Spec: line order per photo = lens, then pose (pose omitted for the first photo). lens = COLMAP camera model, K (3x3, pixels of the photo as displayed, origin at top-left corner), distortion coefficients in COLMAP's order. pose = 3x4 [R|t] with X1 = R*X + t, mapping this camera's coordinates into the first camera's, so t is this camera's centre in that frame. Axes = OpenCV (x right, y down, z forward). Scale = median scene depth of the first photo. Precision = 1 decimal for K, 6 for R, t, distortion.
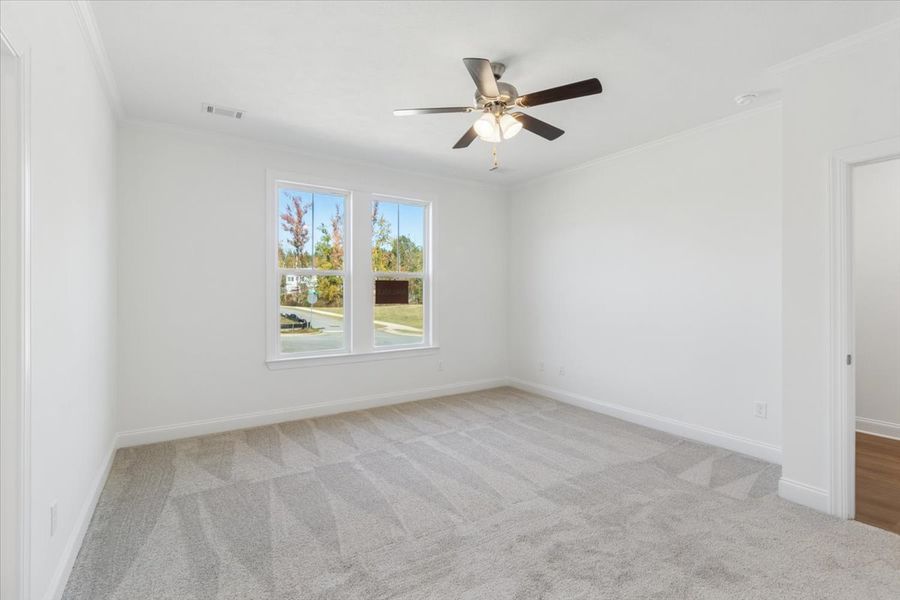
lens RADIAL K [[421.6, 0, 452.8], [0, 421.6, 292.9], [0, 0, 1]] dist [0.009332, -0.002007]
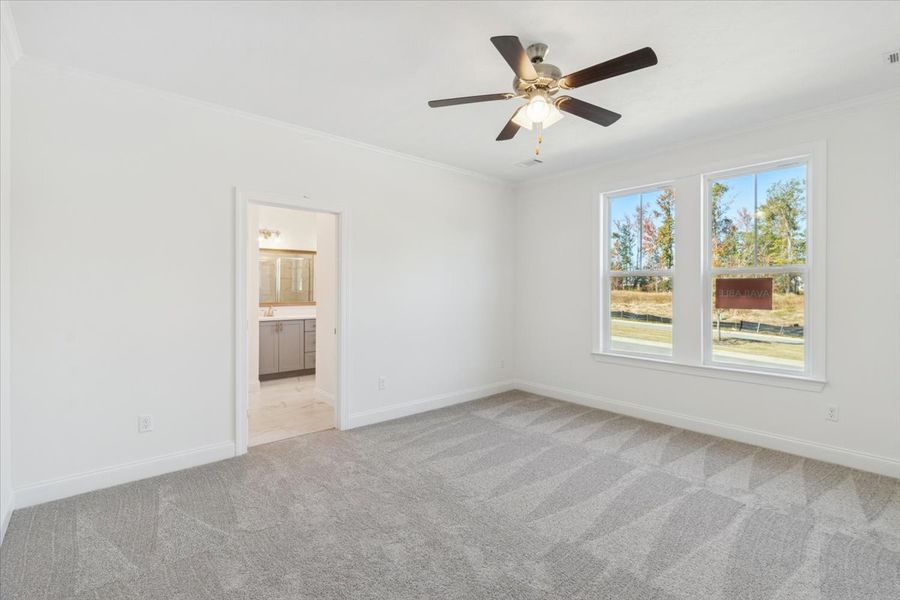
lens RADIAL K [[421.6, 0, 449.0], [0, 421.6, 294.6], [0, 0, 1]] dist [0.009332, -0.002007]
pose [[0.118420, 0.006024, -0.992945, 0.705231], [-0.005193, 0.999972, 0.005448, -0.002047], [0.992950, 0.004511, 0.118448, 0.500248]]
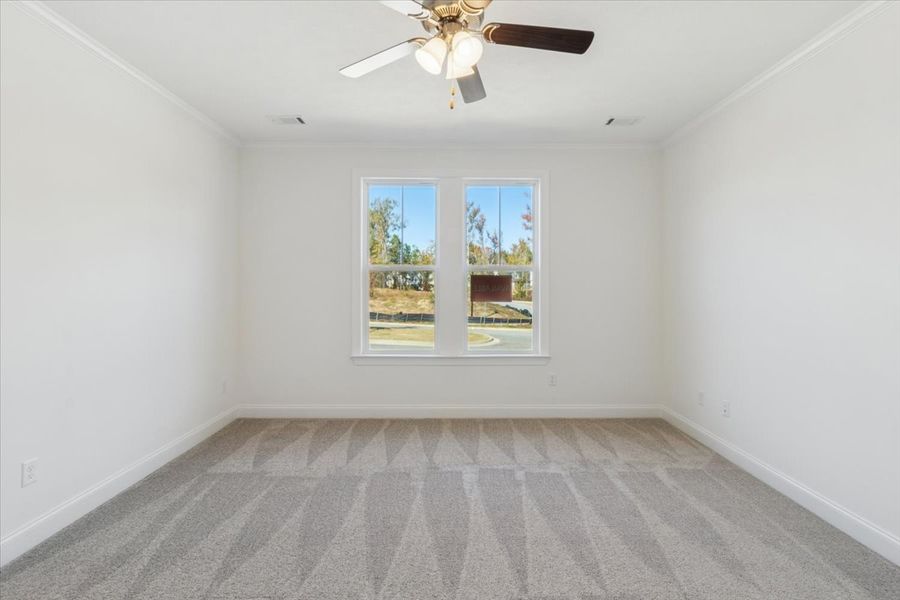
lens RADIAL K [[421.6, 0, 452.7], [0, 421.6, 288.4], [0, 0, 1]] dist [0.009332, -0.002007]
pose [[0.834661, 0.000745, -0.550764, 0.348137], [-0.001208, 0.999999, -0.000479, -0.002896], [0.550763, 0.001065, 0.834661, 0.297354]]
